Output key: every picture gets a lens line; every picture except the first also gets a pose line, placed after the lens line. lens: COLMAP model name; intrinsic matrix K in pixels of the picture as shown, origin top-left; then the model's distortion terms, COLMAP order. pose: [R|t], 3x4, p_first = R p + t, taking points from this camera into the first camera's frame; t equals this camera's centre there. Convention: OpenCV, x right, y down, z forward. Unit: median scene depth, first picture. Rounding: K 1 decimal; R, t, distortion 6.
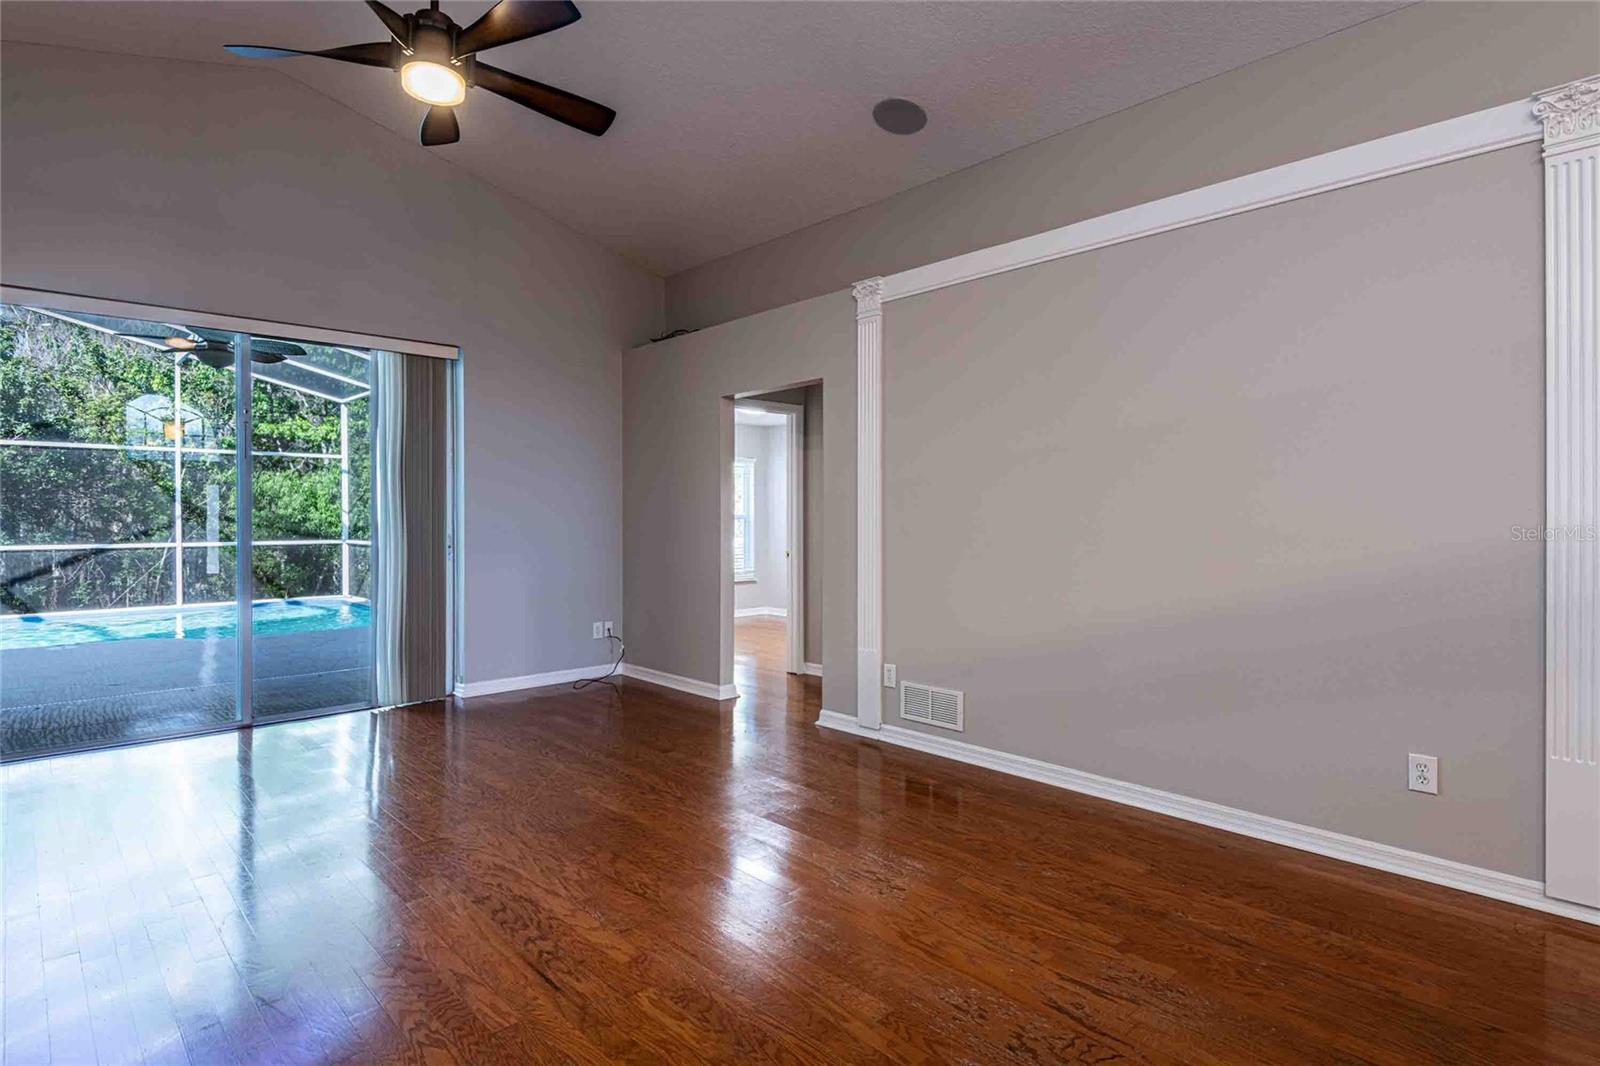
lens RADIAL K [[828.3, 0, 804.0], [0, 828.3, 519.5], [0, 0, 1]] dist [0.023160, -0.000695]
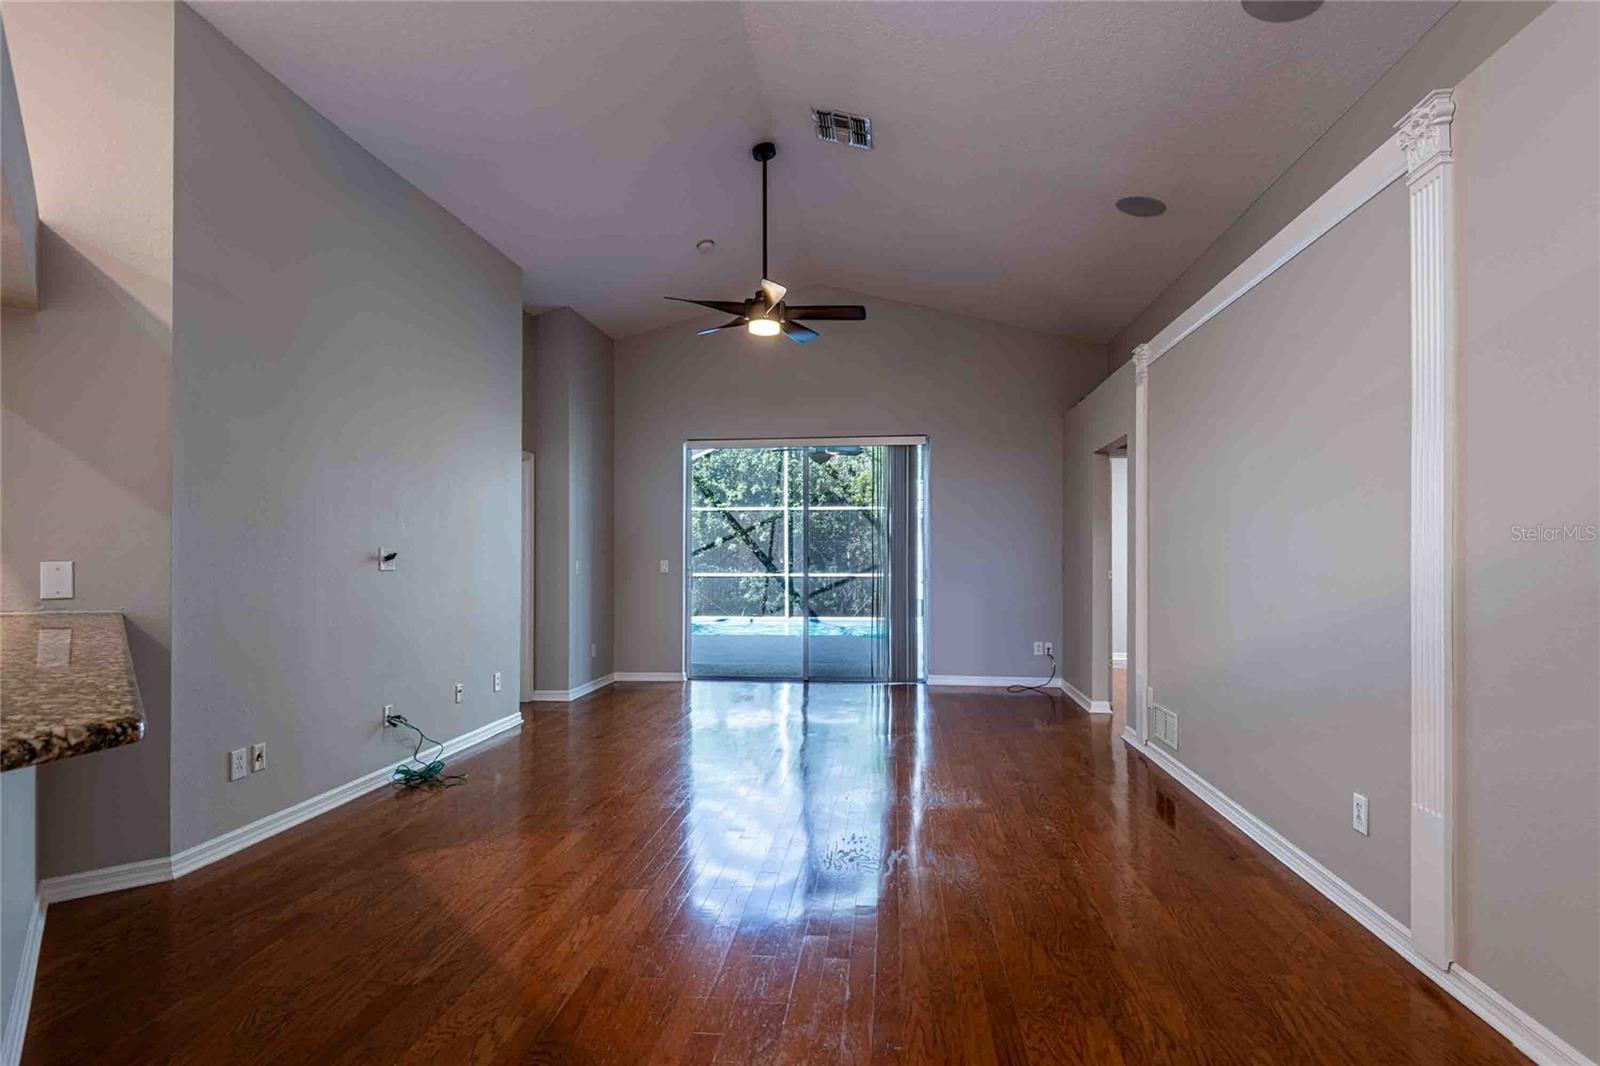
lens RADIAL K [[858.1, 0, 798.3], [0, 858.1, 559.2], [0, 0, 1]] dist [0.037005, -0.026580]
pose [[0.636263, 0.003338, -0.771465, 0.552418], [-0.001850, 0.999994, 0.002801, -0.000726], [0.771470, -0.000355, 0.636266, -0.085627]]
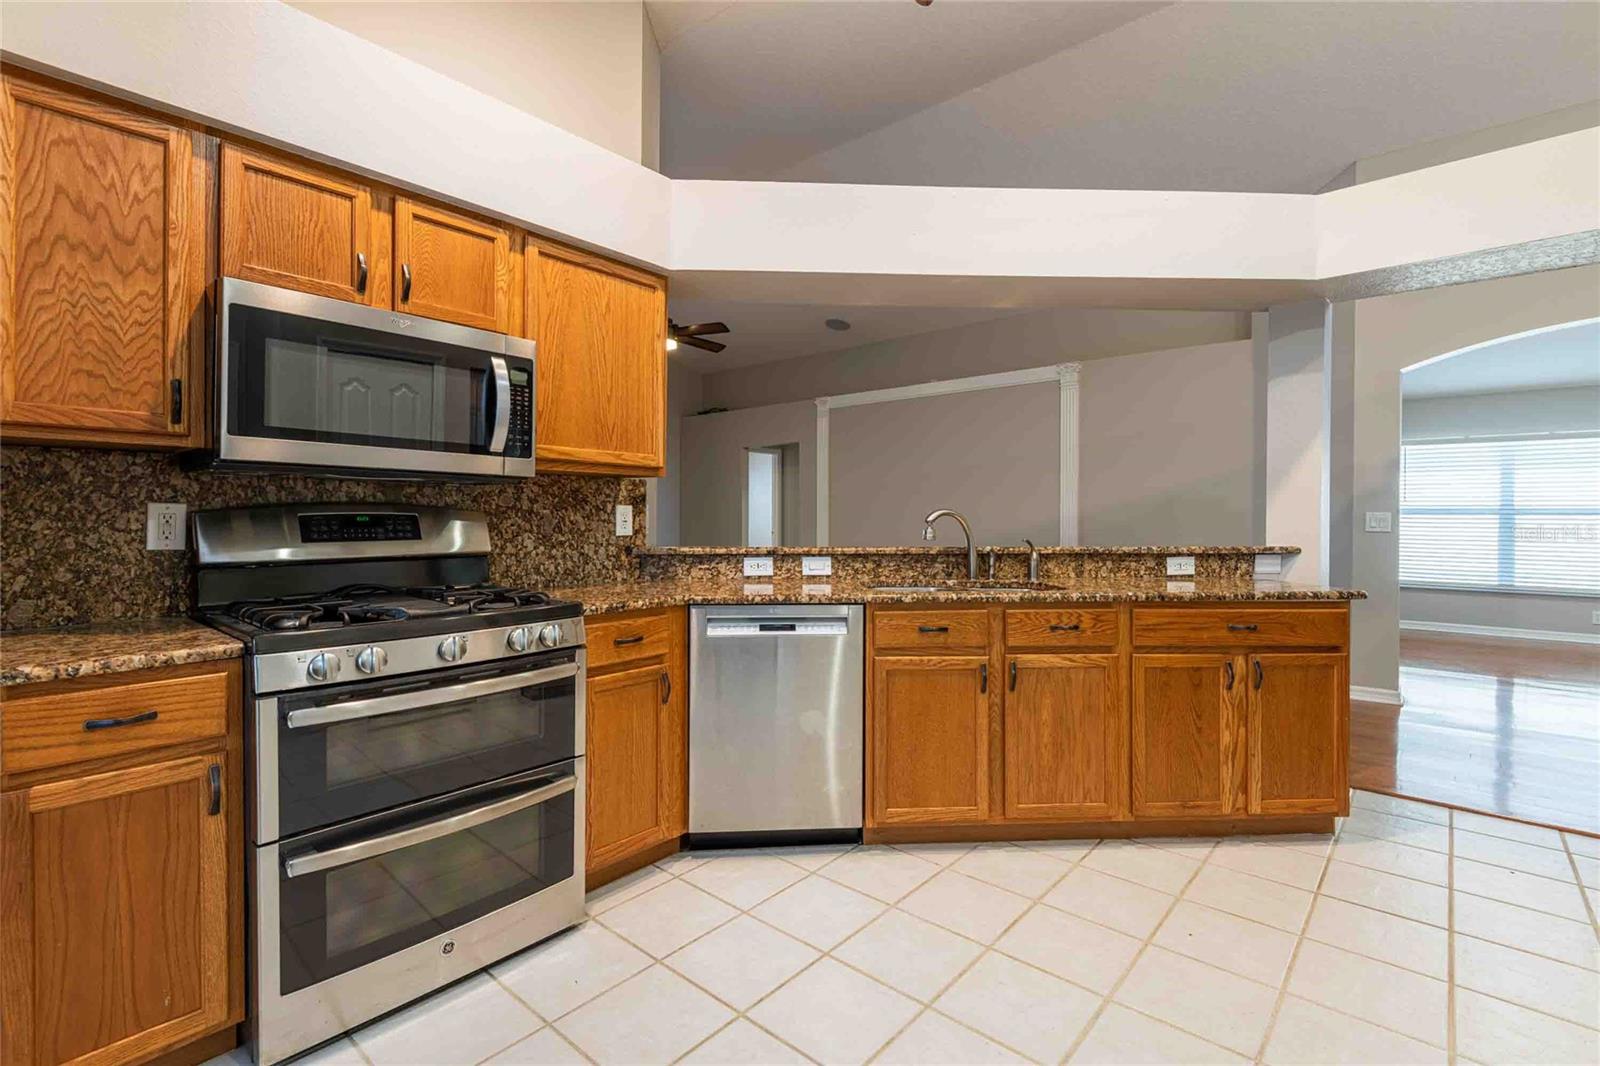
lens RADIAL K [[722.3, 0, 799.1], [0, 722.3, 523.6], [0, 0, 1]] dist [0.036768, -0.024557]
pose [[0.996618, 0.005189, 0.082009, -0.103837], [-0.005926, 0.999944, 0.008746, 0.012861], [-0.081959, -0.009202, 0.996593, -0.661865]]
